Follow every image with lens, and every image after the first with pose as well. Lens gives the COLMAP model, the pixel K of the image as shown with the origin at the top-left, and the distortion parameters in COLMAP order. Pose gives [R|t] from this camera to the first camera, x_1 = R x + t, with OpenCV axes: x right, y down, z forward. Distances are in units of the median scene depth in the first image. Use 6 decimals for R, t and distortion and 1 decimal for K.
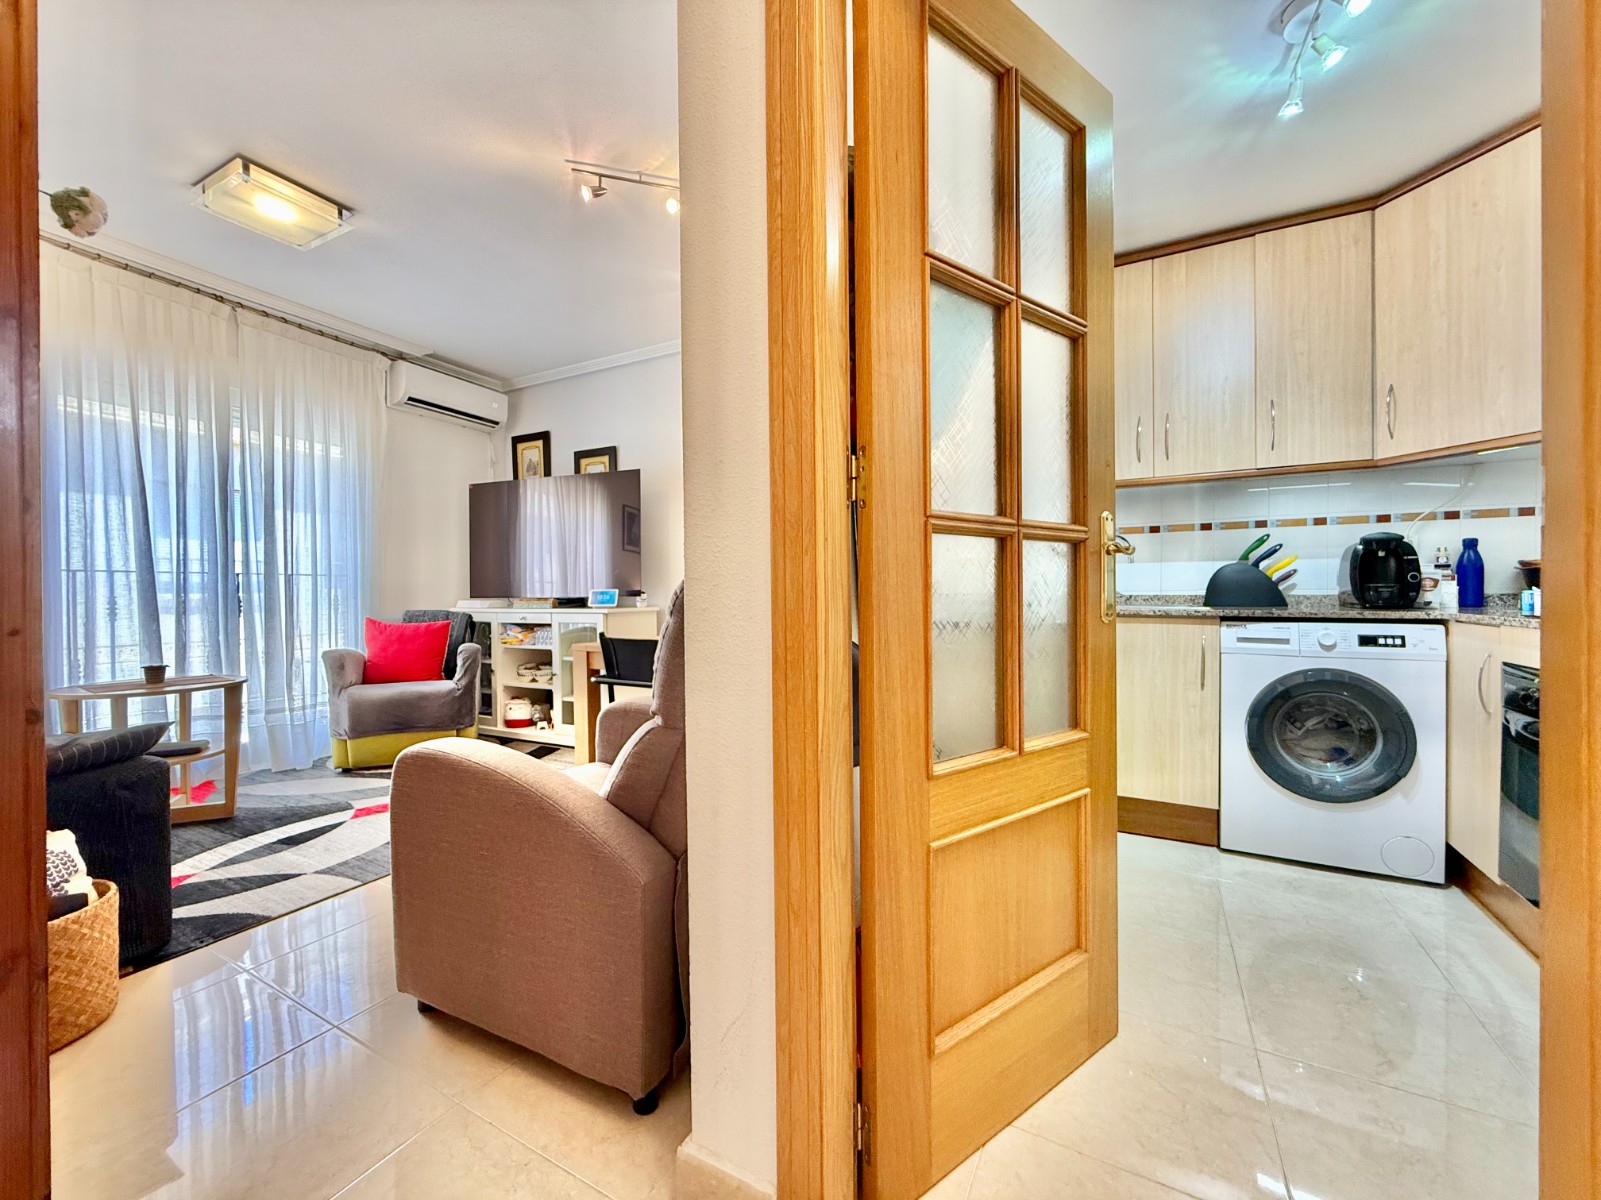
lens RADIAL K [[639.2, 0, 793.3], [0, 639.2, 597.9], [0, 0, 1]] dist [0.000993, -0.000059]
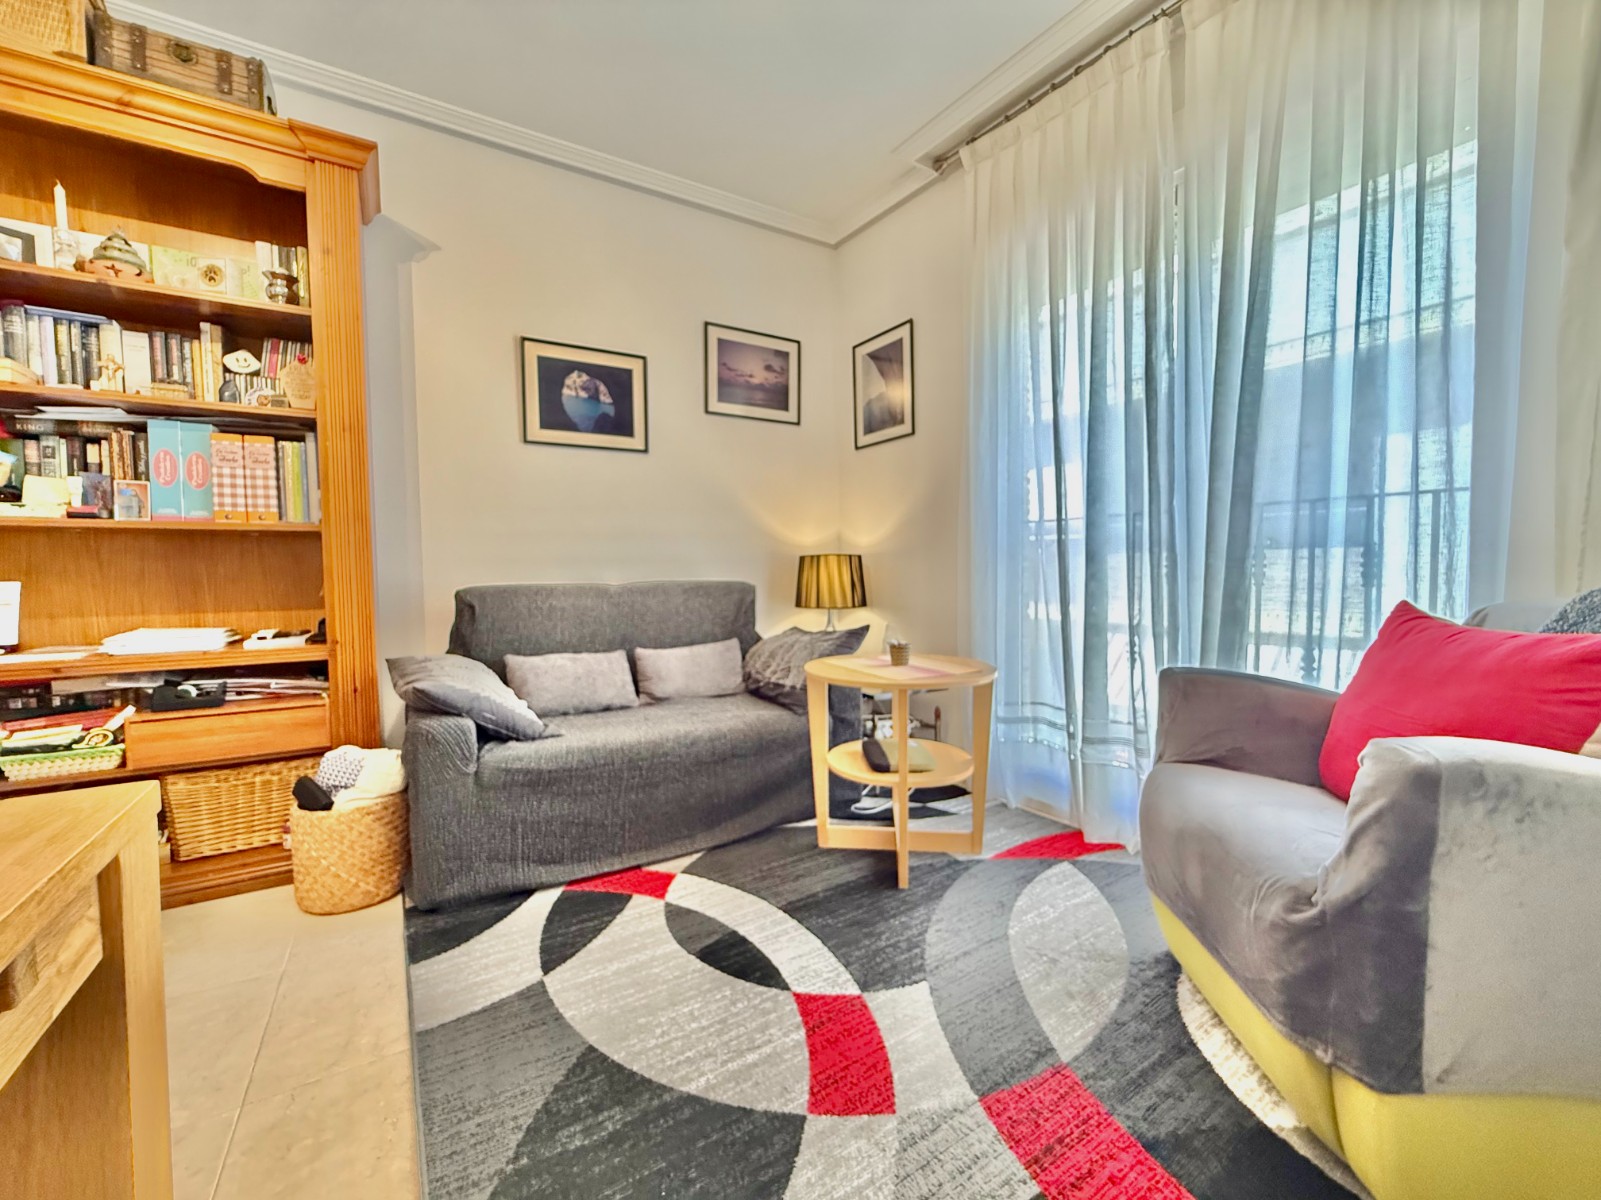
lens RADIAL K [[642.3, 0, 792.8], [0, 642.3, 598.4], [0, 0, 1]] dist [0.000064, -0.000102]
pose [[-0.495639, 0.052256, -0.866955, -0.275489], [0.006952, 0.998395, 0.056204, 0.010433], [0.868501, 0.021830, -0.495207, 1.245017]]
